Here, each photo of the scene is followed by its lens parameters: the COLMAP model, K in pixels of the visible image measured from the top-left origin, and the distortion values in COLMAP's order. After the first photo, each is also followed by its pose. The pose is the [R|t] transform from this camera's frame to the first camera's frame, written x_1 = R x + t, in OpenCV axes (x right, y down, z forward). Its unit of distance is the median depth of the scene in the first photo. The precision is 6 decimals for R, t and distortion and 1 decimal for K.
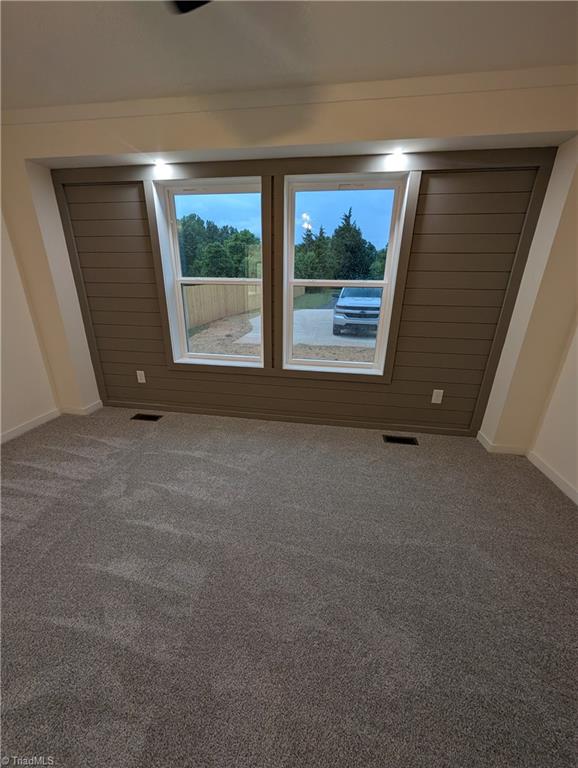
lens RADIAL K [[294.4, 0, 288.8], [0, 294.4, 385.1], [0, 0, 1]] dist [0.001460, 0.000416]
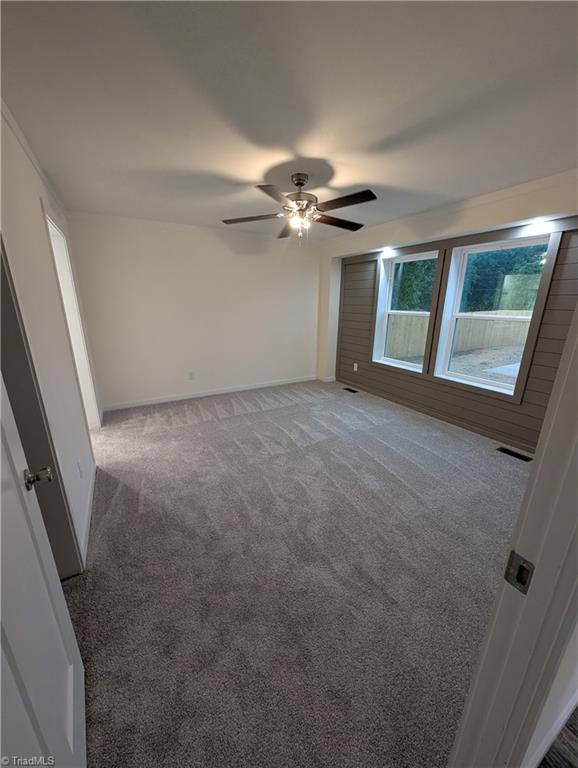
lens RADIAL K [[294.4, 0, 288.2], [0, 294.4, 385.8], [0, 0, 1]] dist [0.001460, 0.000416]
pose [[0.620976, 0.208999, -0.755452, 0.654903], [-0.263894, 0.963277, 0.049576, 0.109016], [0.738071, 0.168574, 0.653325, -0.438746]]
